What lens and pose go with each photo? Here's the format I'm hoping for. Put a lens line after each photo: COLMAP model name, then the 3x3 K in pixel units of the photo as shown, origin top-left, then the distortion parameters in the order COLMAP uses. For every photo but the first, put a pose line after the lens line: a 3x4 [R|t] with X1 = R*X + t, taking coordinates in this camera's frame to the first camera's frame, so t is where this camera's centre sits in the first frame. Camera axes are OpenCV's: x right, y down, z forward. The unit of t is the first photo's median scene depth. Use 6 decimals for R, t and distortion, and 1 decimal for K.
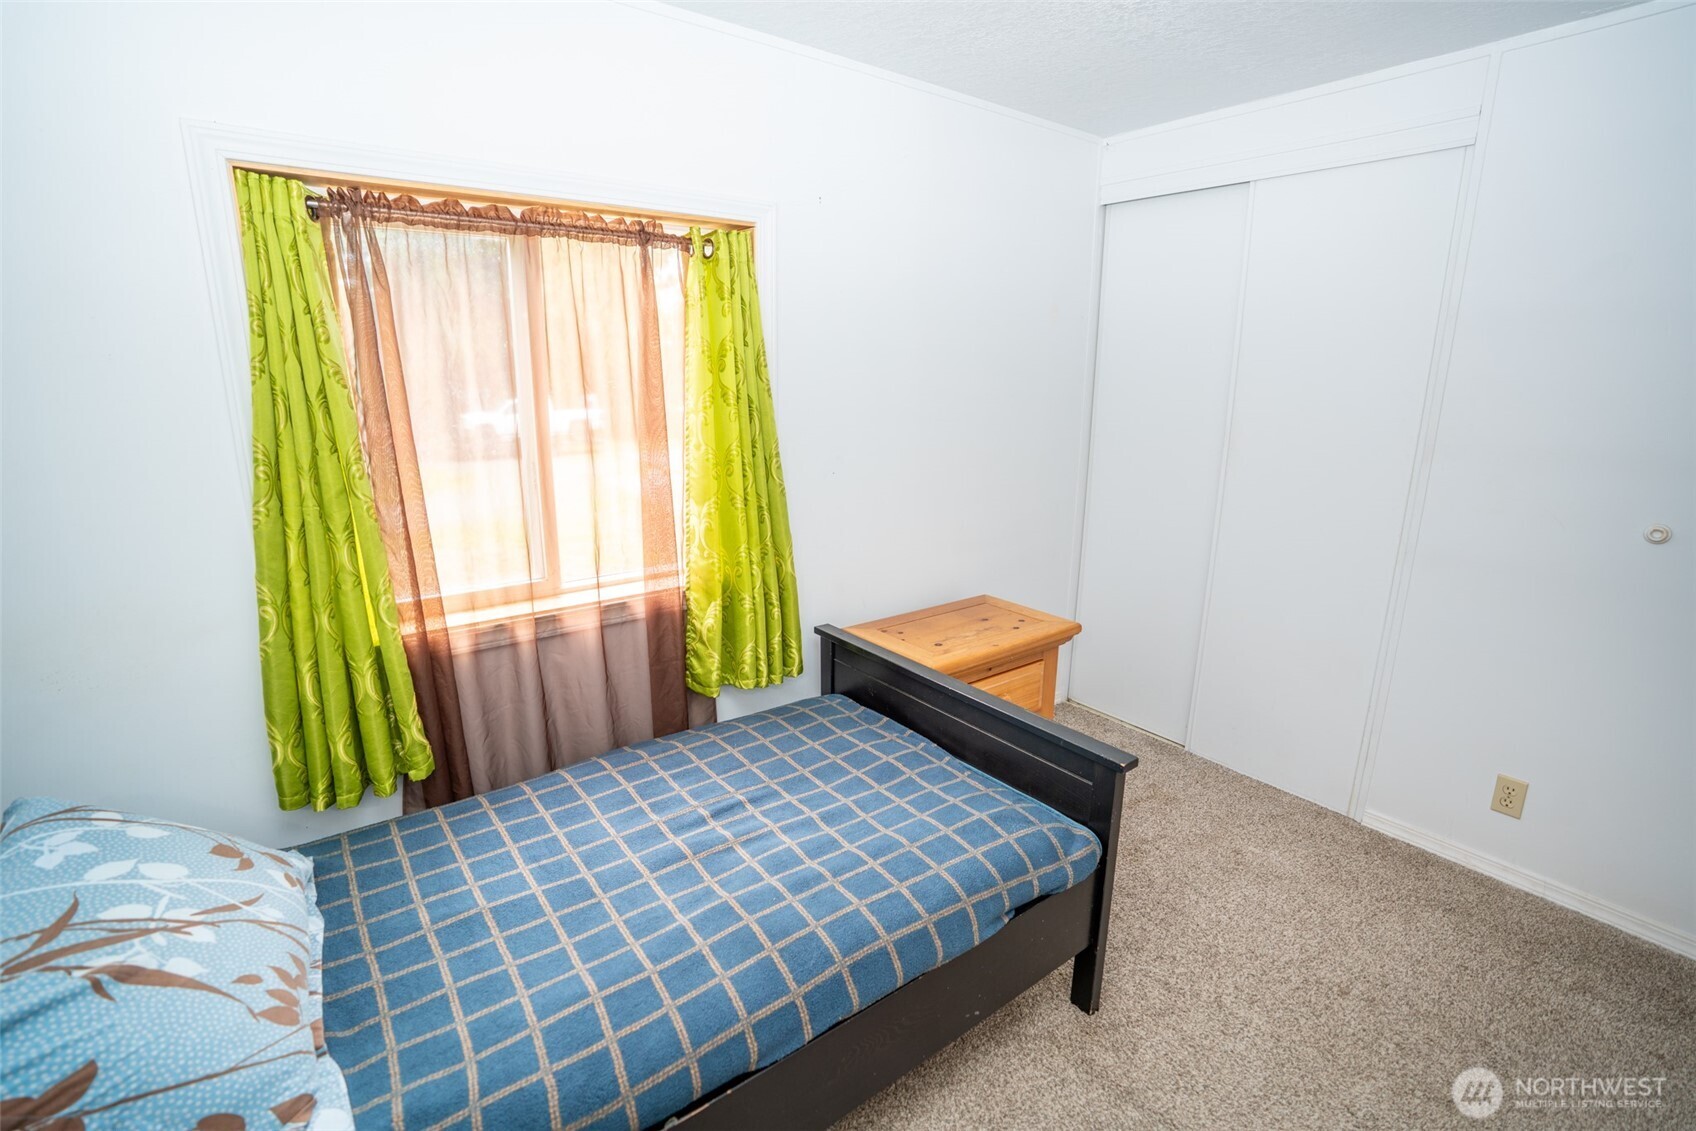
lens RADIAL K [[779.7, 0, 850.2], [0, 779.7, 561.2], [0, 0, 1]] dist [-0.066257, 0.024114]
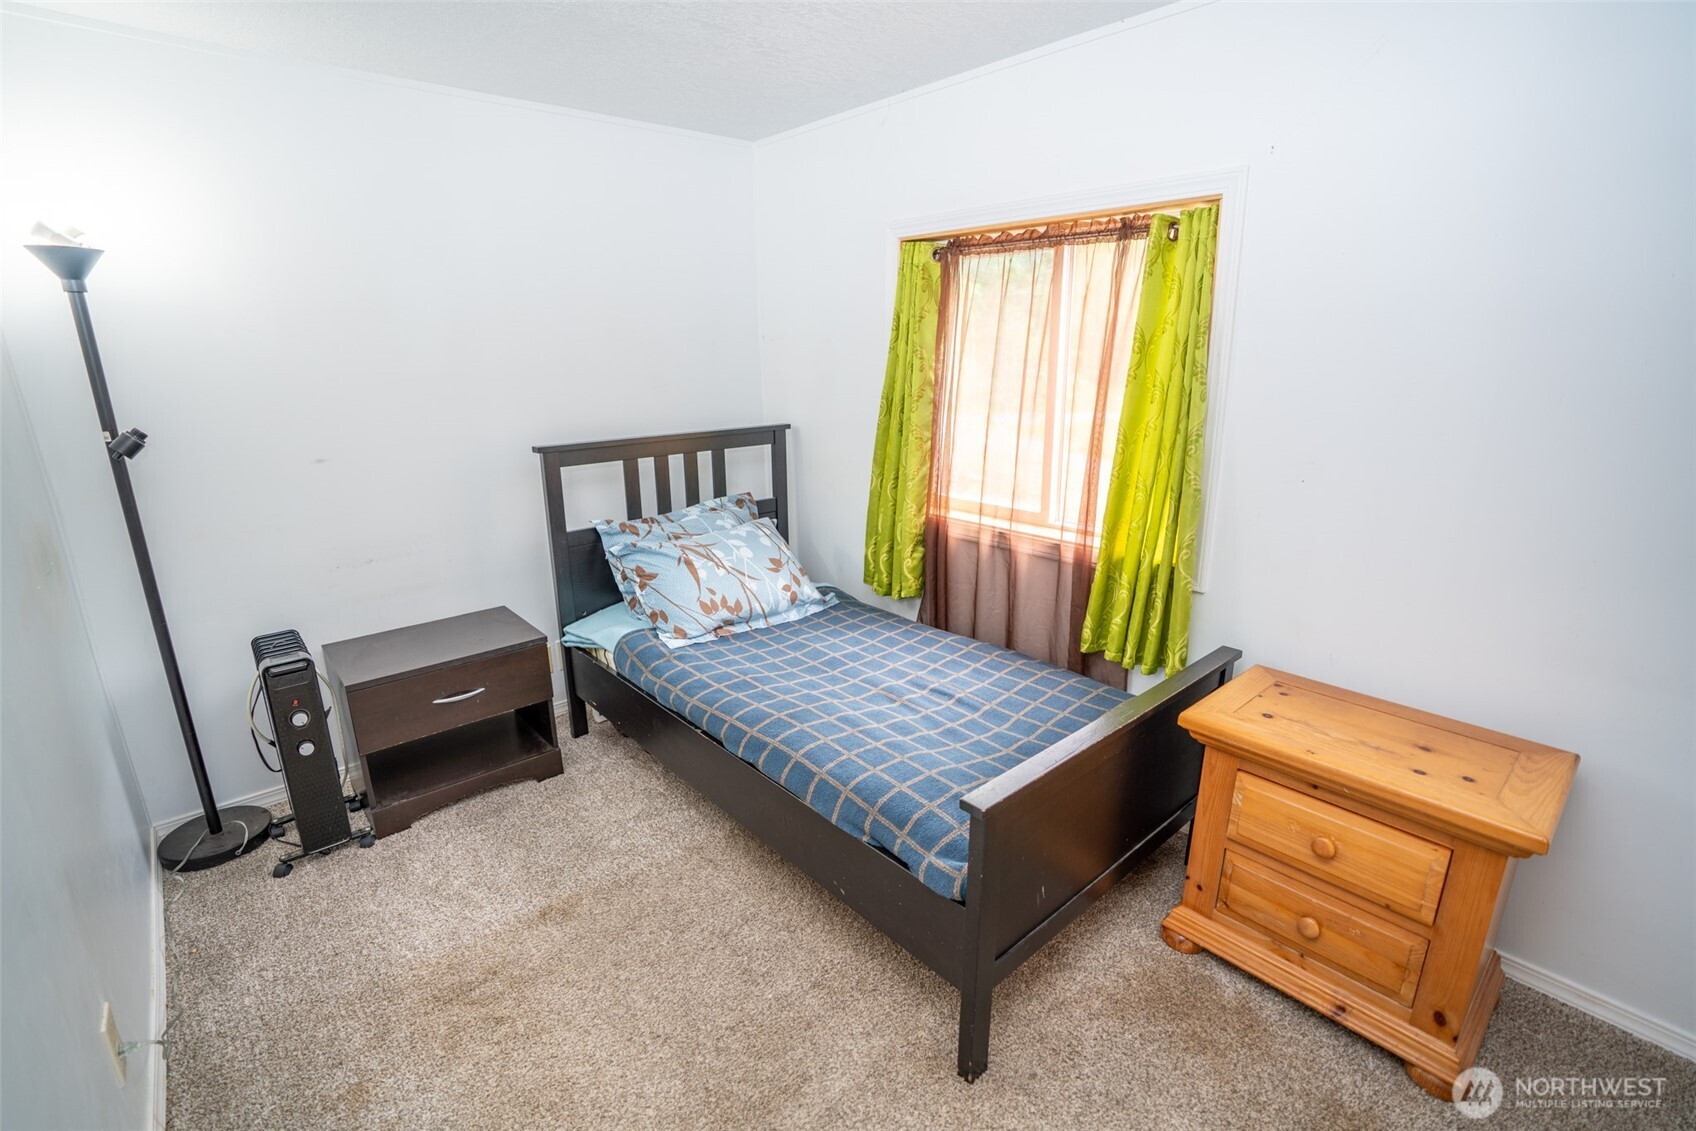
lens RADIAL K [[779.7, 0, 850.2], [0, 779.7, 561.2], [0, 0, 1]] dist [-0.066257, 0.024114]
pose [[0.078363, 0.255580, -0.963607, 1.023205], [-0.236118, 0.943836, 0.231134, -0.149406], [0.968560, 0.209412, 0.134309, 0.637689]]
